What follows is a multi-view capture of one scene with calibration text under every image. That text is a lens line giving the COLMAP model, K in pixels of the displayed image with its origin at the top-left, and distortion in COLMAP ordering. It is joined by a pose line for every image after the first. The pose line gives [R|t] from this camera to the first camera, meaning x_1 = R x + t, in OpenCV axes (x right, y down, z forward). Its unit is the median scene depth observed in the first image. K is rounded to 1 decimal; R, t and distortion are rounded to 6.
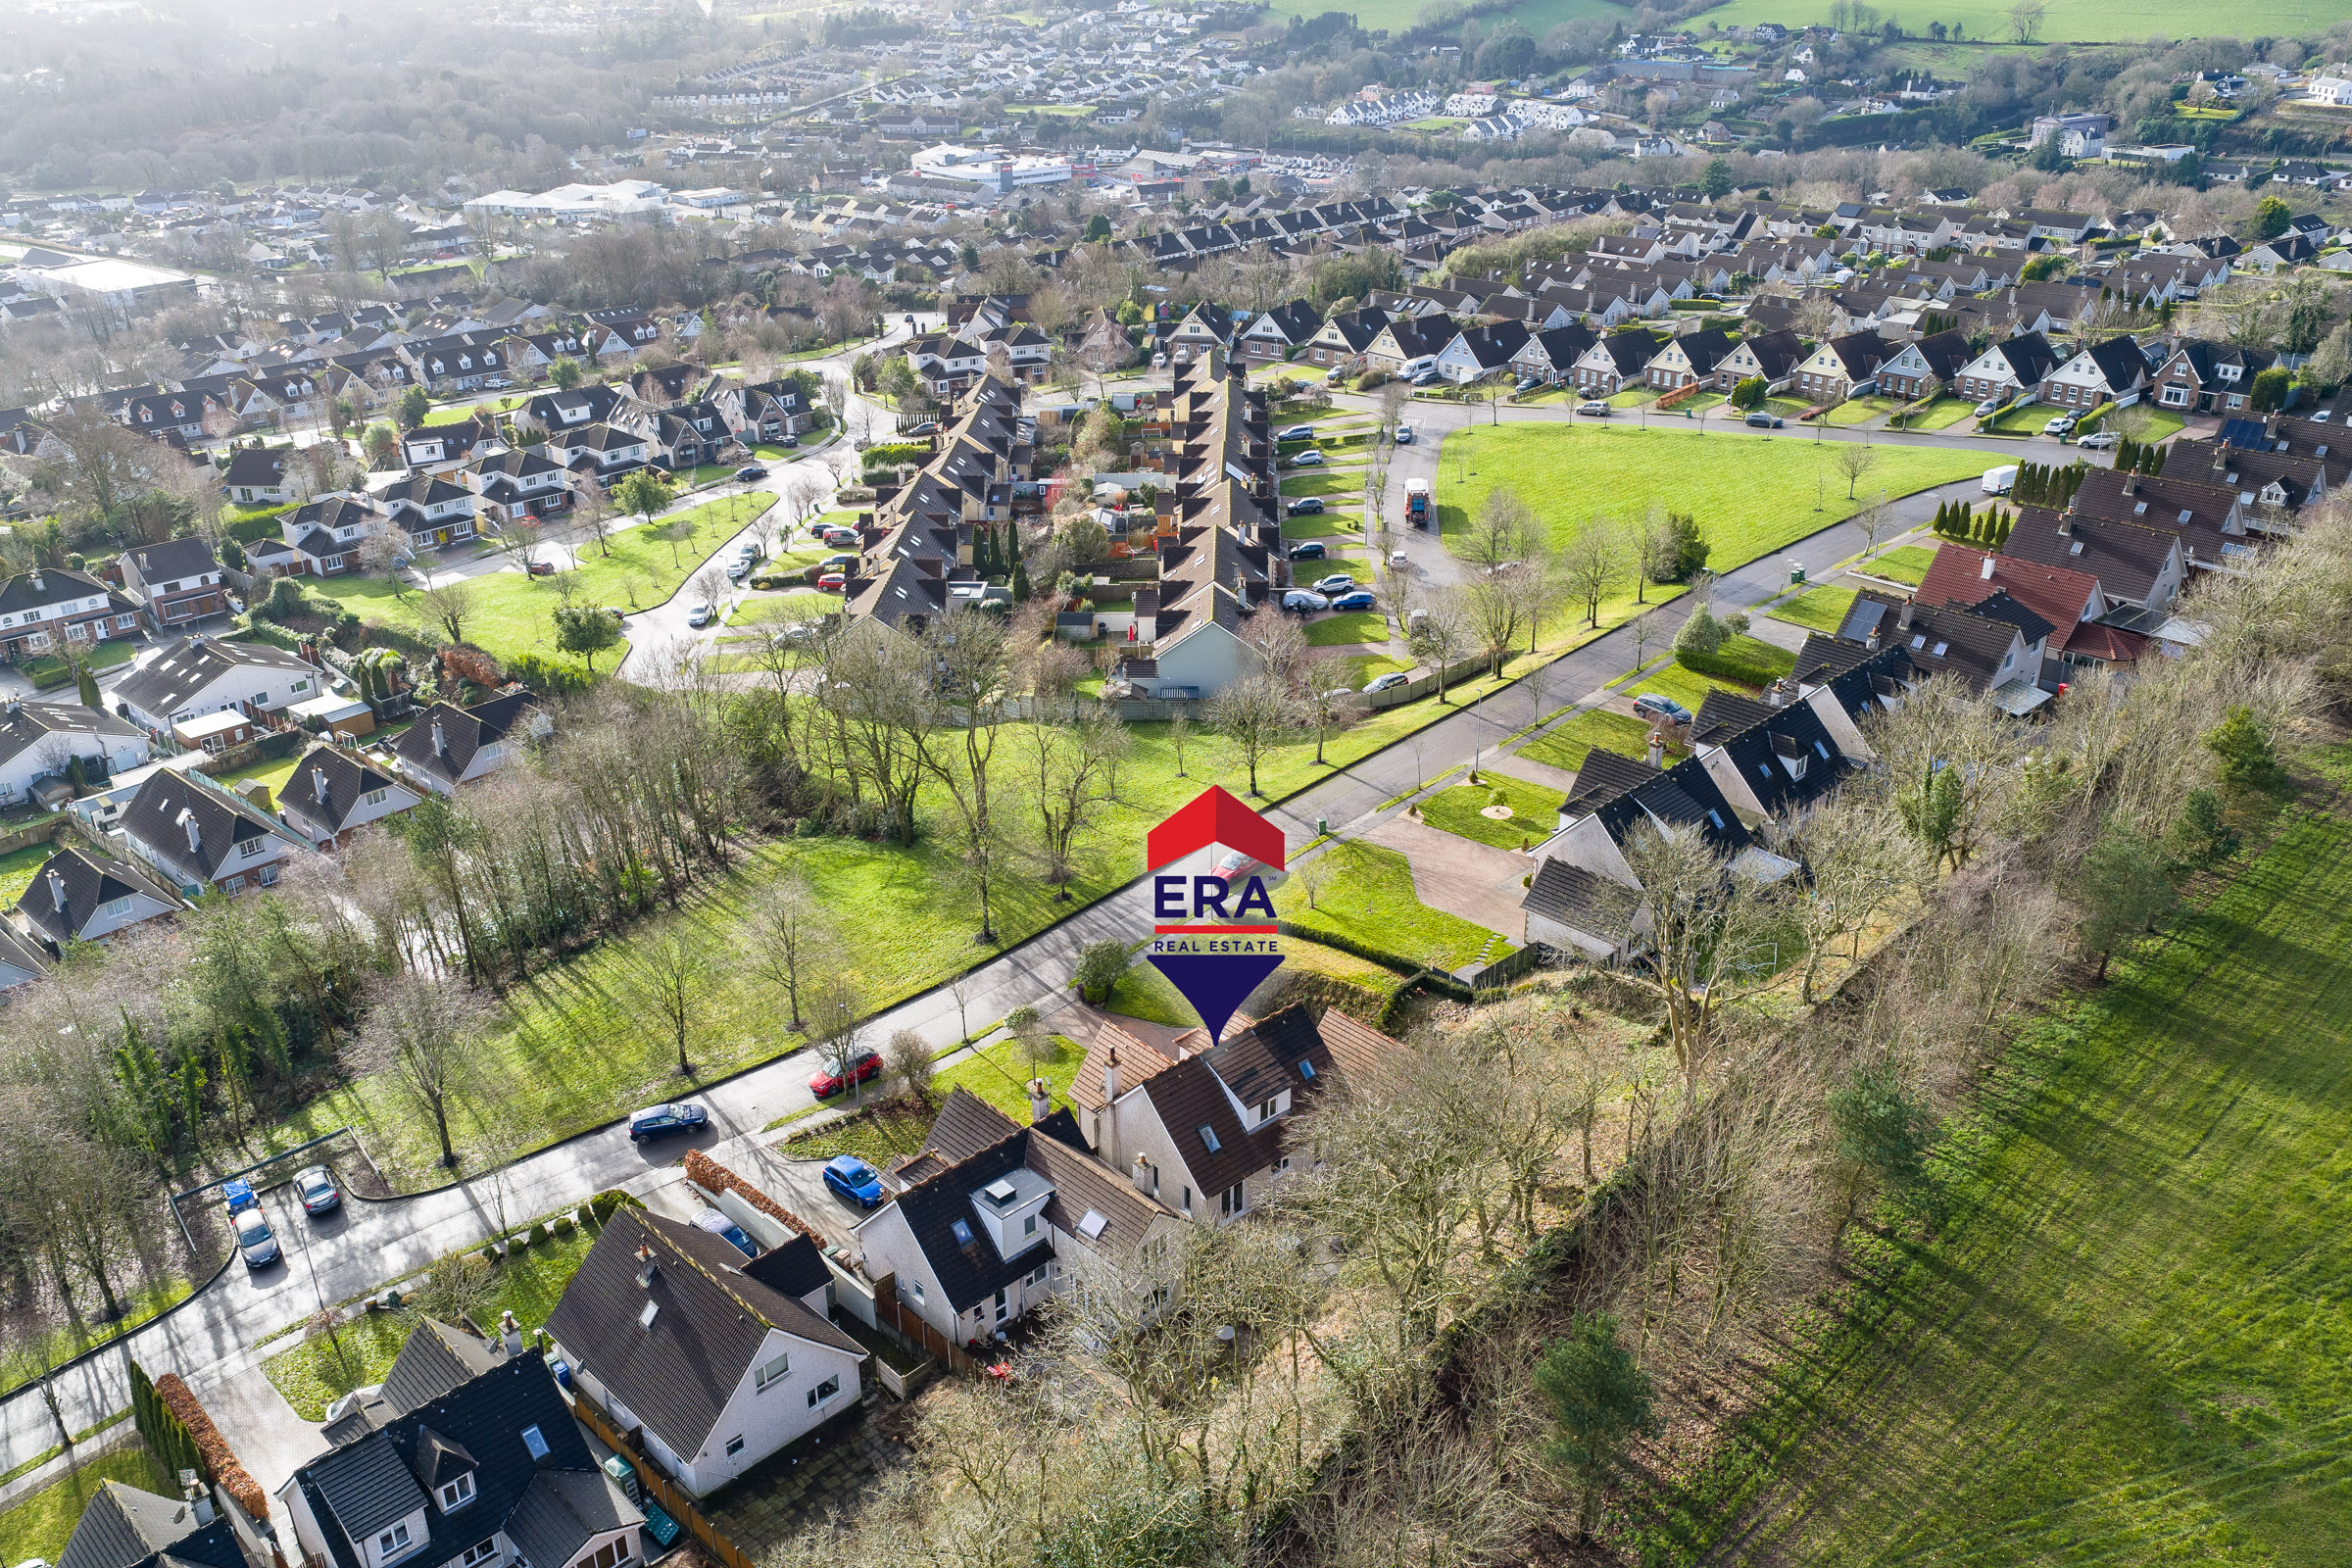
lens RADIAL K [[2012.6, 0, 1176.0], [0, 2012.6, 784.0], [0, 0, 1]] dist [0.023911, -0.044816]
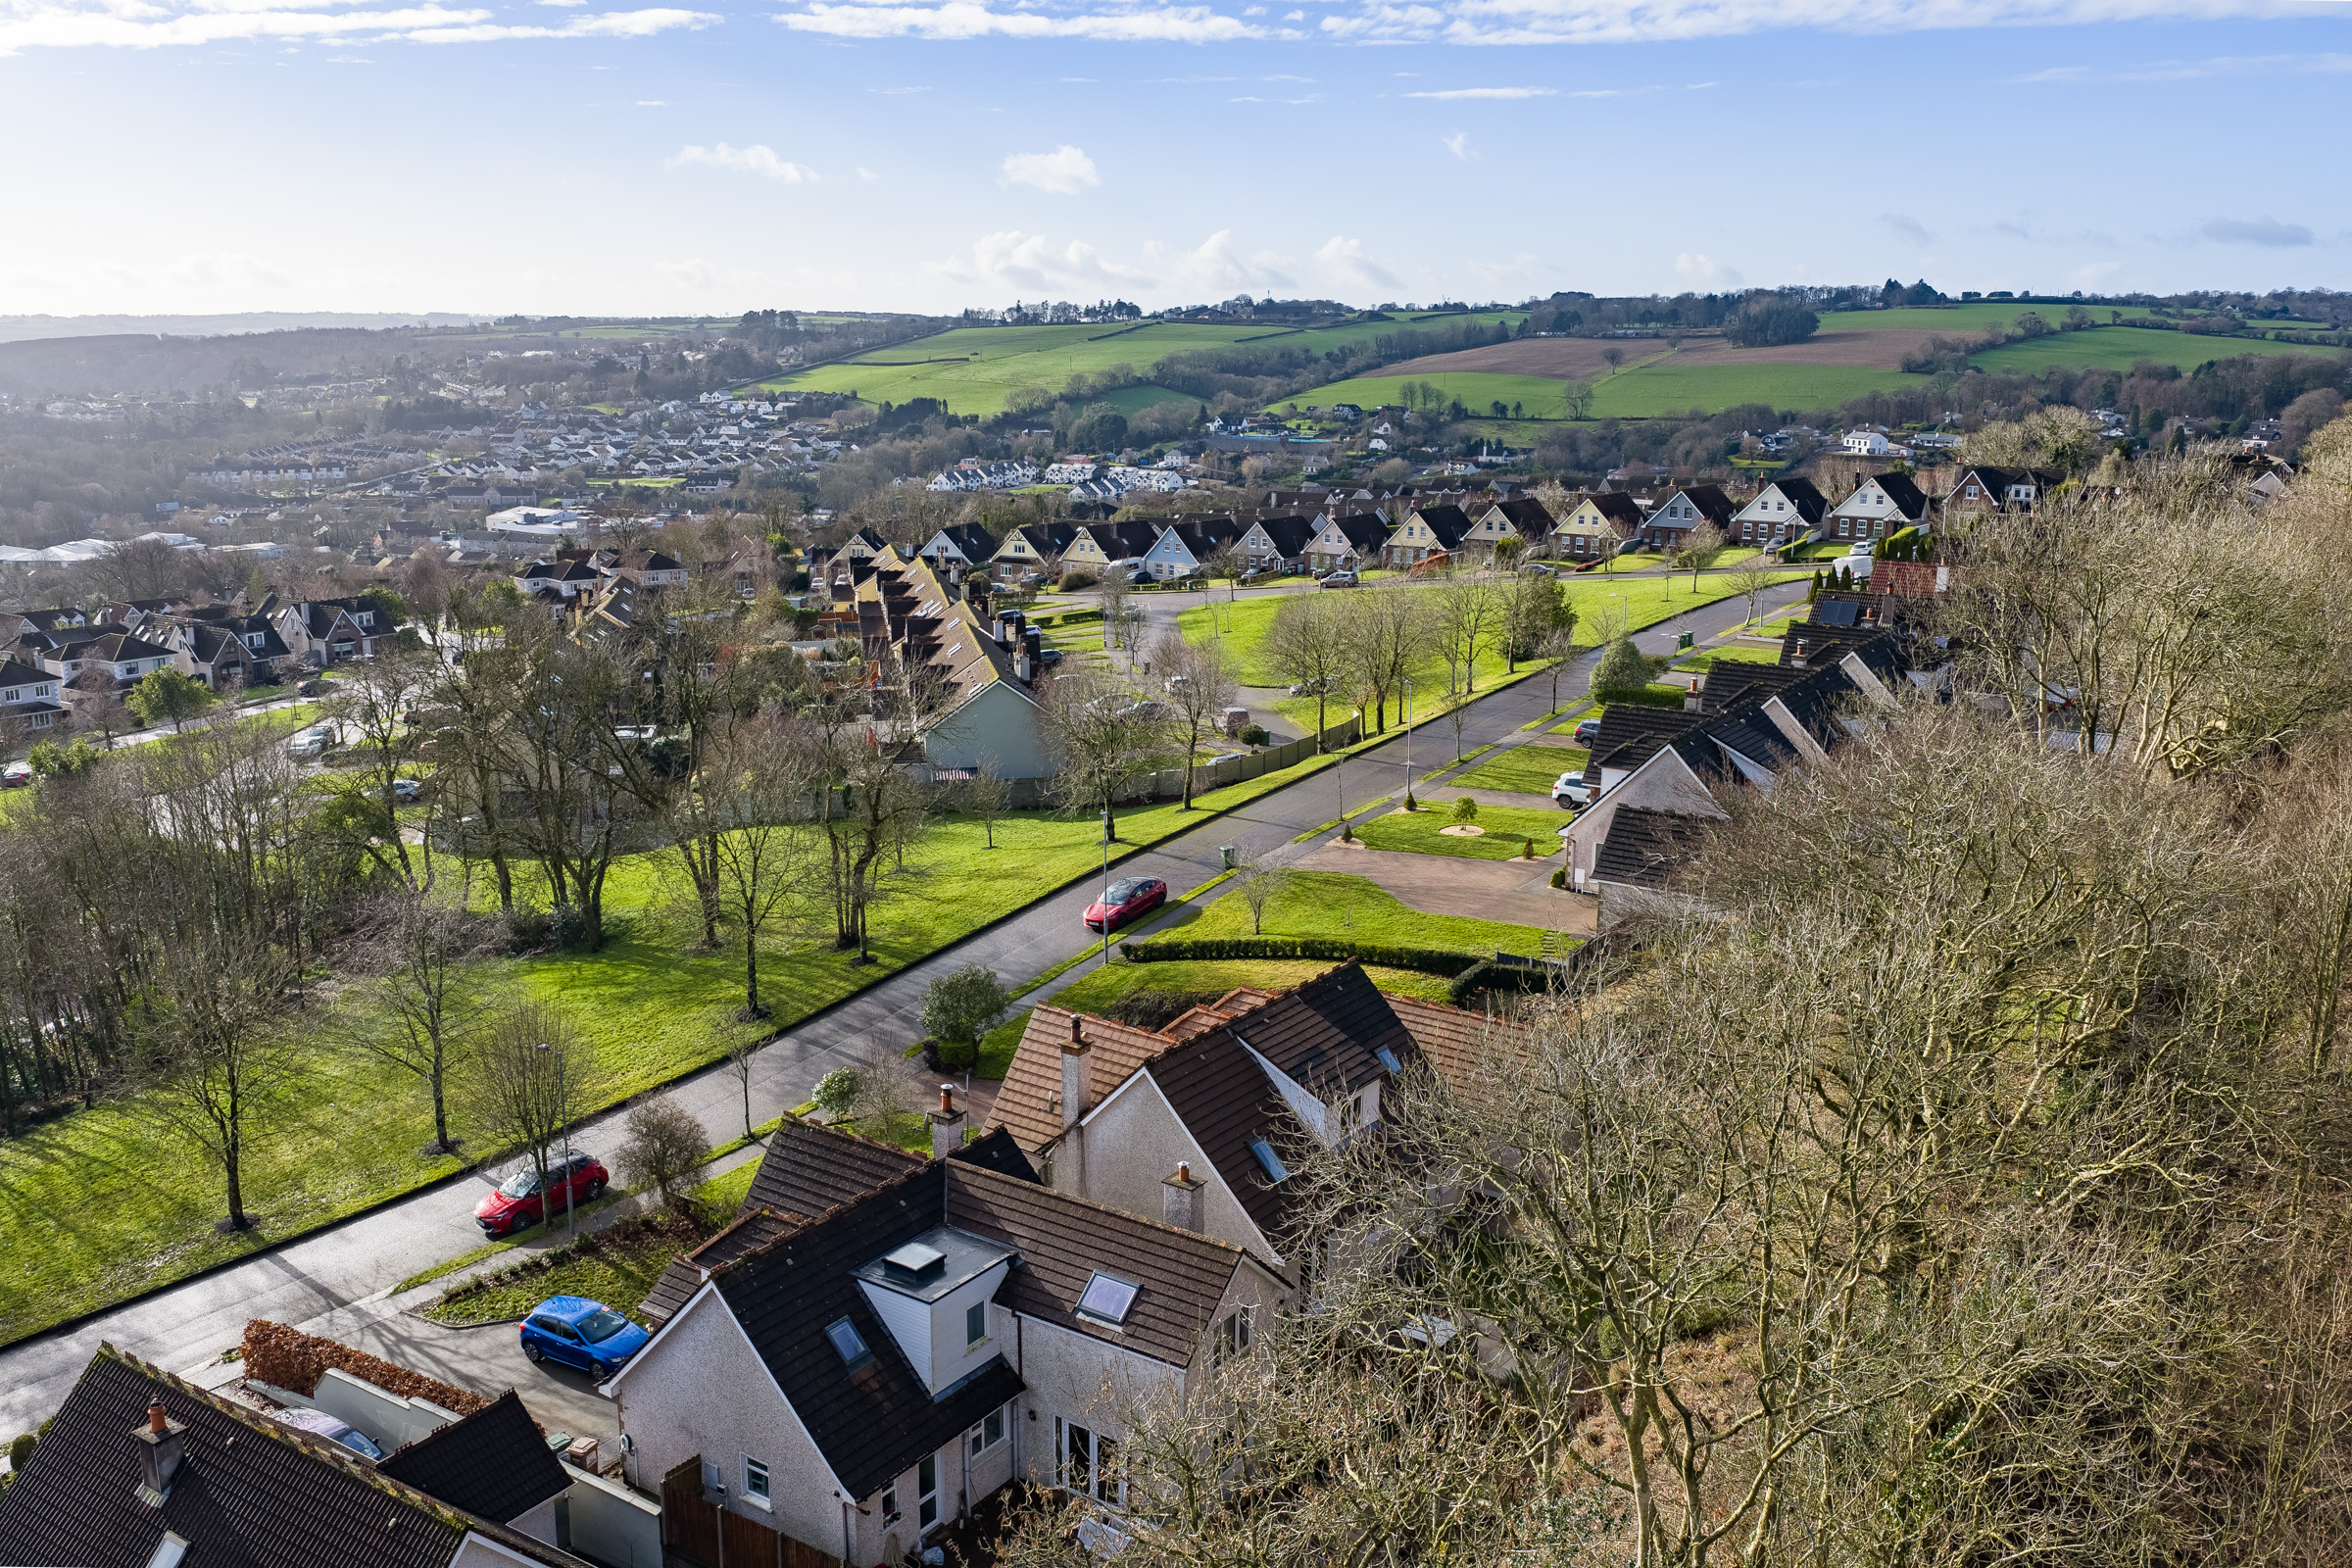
lens RADIAL K [[2012.6, 0, 1176.0], [0, 2012.6, 784.0], [0, 0, 1]] dist [0.023911, -0.044816]
pose [[0.977169, -0.033045, 0.209877, -0.044781], [0.078016, 0.974631, -0.209779, 0.070242], [-0.197621, 0.221363, 0.954958, 0.168448]]
